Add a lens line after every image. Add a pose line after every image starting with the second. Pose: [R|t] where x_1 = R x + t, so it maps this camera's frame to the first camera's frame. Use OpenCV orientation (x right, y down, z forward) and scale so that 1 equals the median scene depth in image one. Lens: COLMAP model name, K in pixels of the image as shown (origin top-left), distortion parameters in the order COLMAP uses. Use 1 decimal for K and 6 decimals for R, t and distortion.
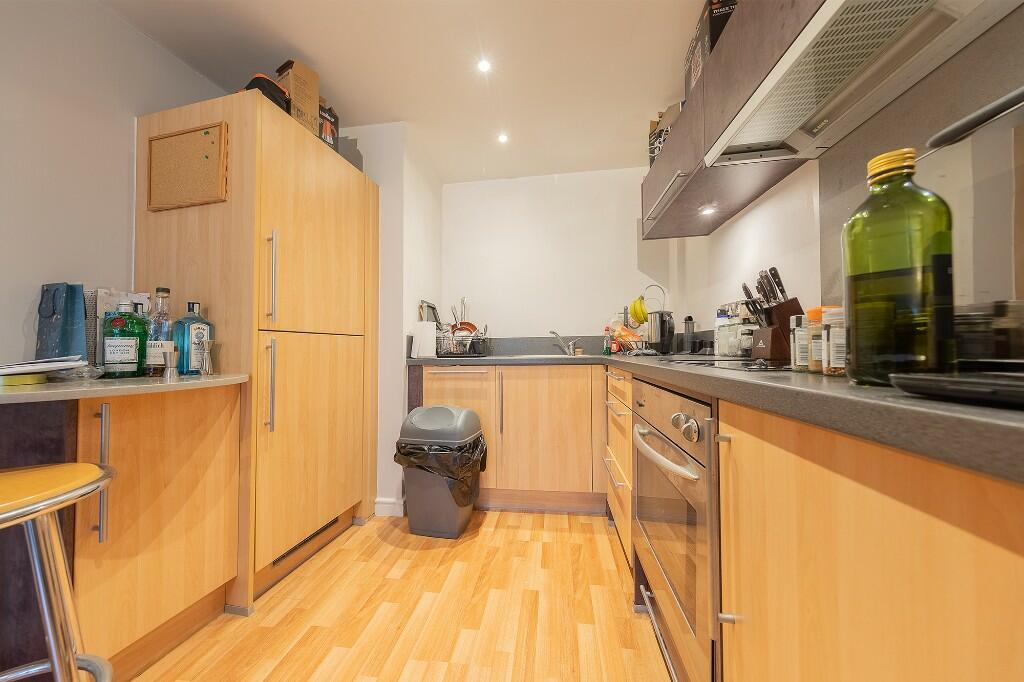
lens RADIAL K [[319.2, 0, 510.5], [0, 319.2, 343.3], [0, 0, 1]] dist [-0.009597, -0.000061]
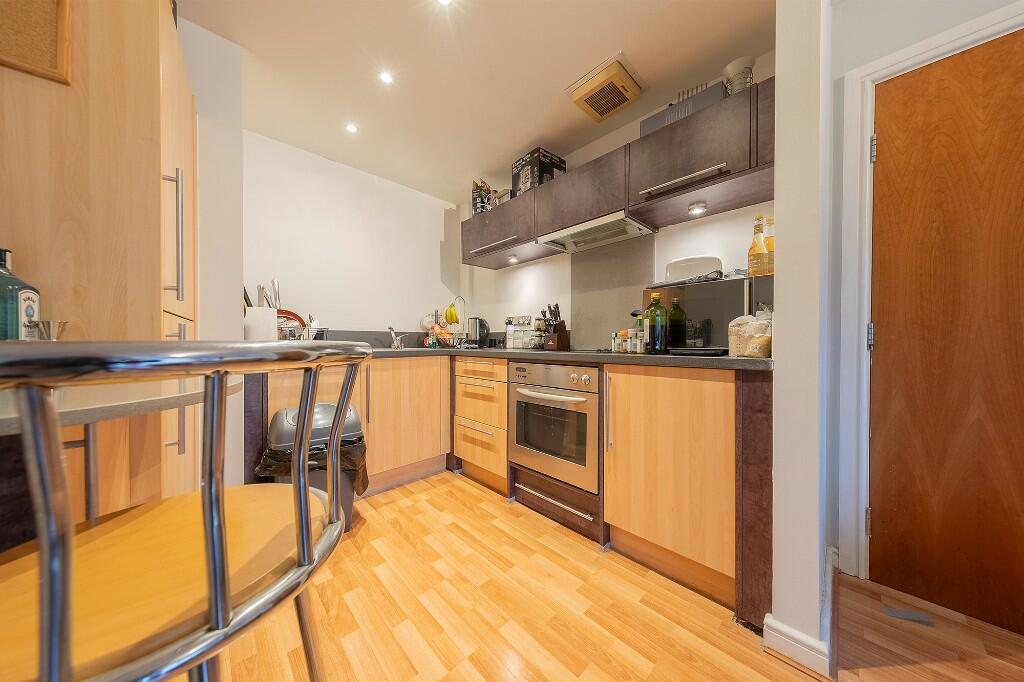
lens RADIAL K [[319.2, 0, 510.5], [0, 319.2, 343.3], [0, 0, 1]] dist [-0.009597, -0.000061]
pose [[0.616670, 0.013578, 0.787105, -0.712312], [-0.026912, 0.999630, 0.003841, 0.004842], [-0.786762, -0.023551, 0.616807, -0.009006]]
